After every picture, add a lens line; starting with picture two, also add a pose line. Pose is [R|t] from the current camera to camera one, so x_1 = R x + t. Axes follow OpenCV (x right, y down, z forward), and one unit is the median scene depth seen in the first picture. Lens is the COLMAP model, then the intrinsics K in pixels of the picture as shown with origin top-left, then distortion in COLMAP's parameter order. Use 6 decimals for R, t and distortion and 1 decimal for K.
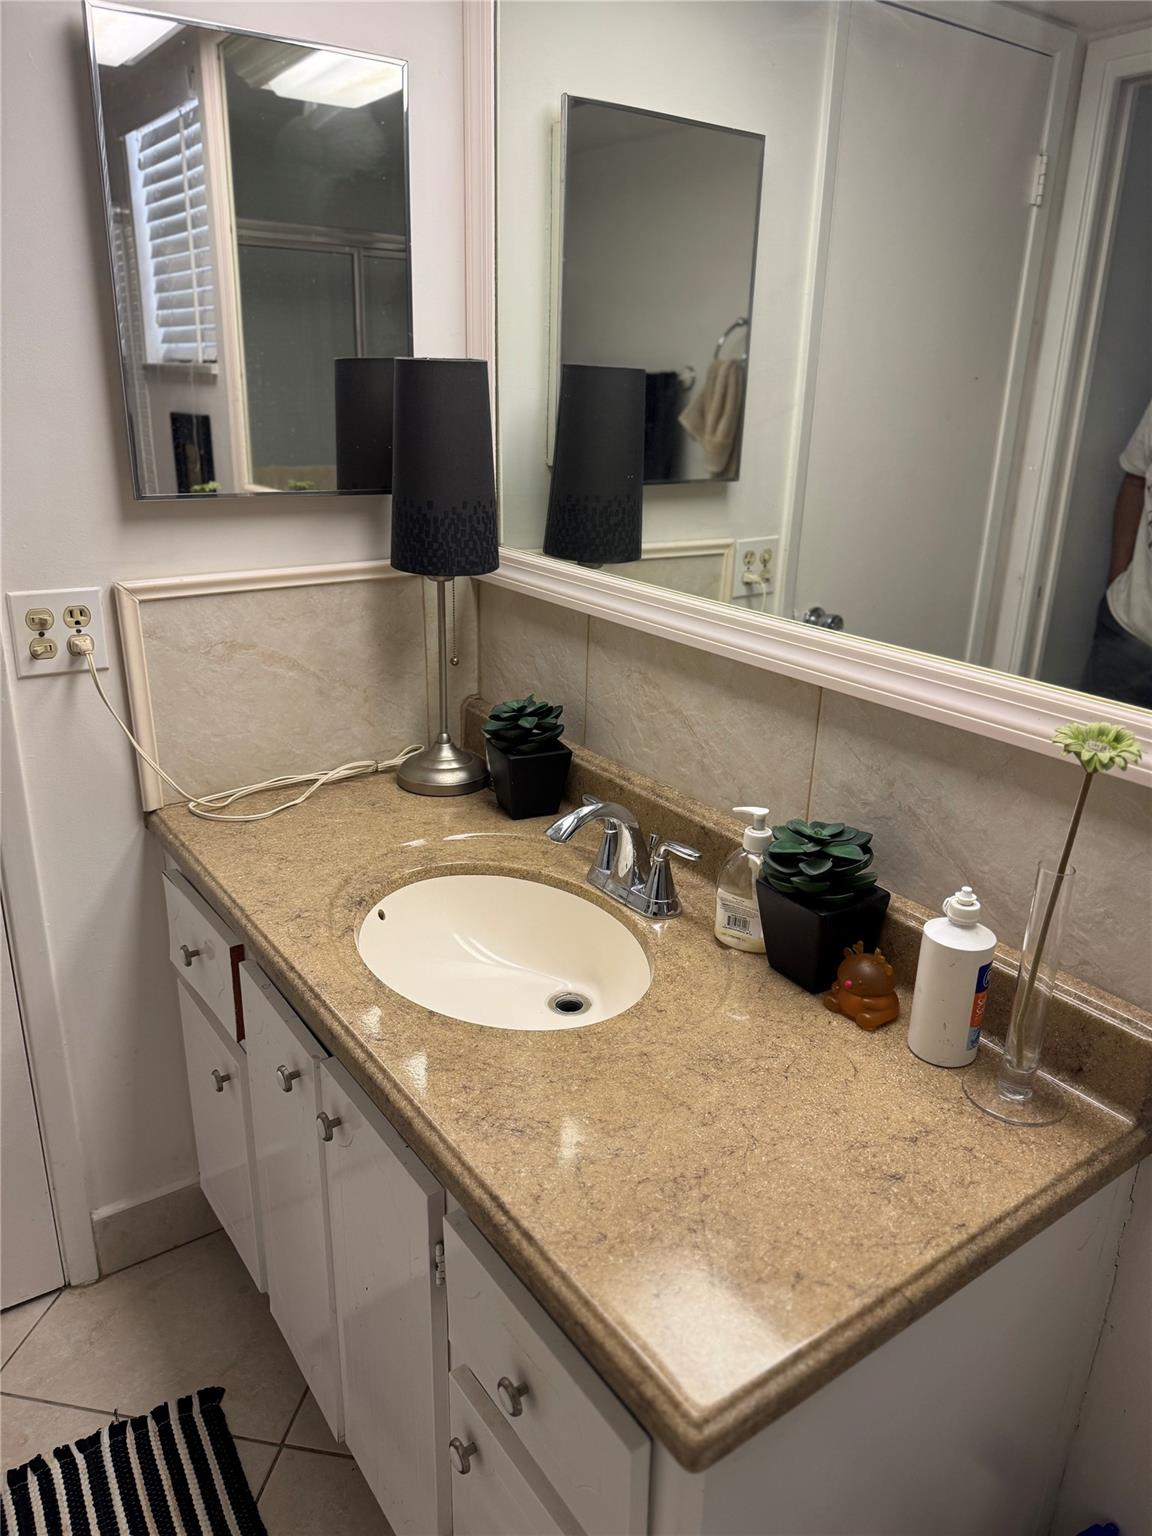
lens RADIAL K [[1077.6, 0, 576.0], [0, 1077.6, 768.0], [0, 0, 1]] dist [-0.007135, -0.002927]
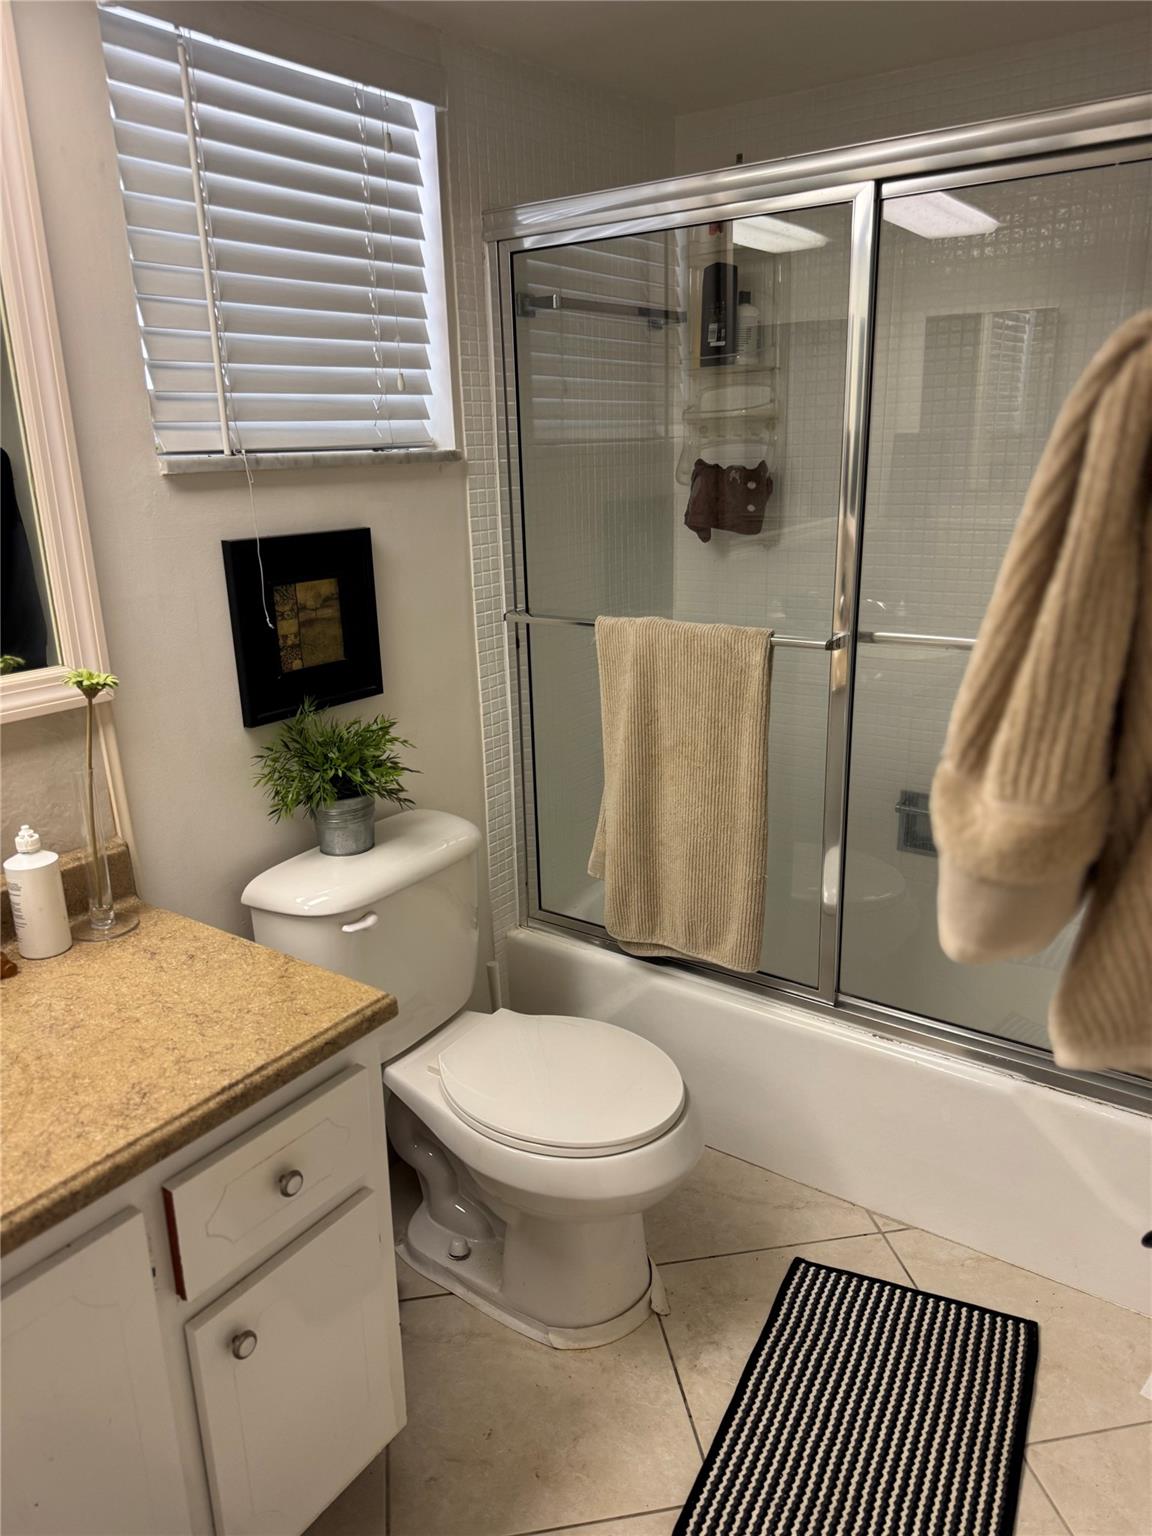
lens RADIAL K [[1077.6, 0, 576.0], [0, 1077.6, 768.0], [0, 0, 1]] dist [-0.007135, -0.002927]
pose [[-0.332258, -0.287479, 0.898310, -1.272620], [0.340538, 0.851610, 0.398489, -0.304939], [-0.879567, 0.438310, -0.185057, 0.693557]]
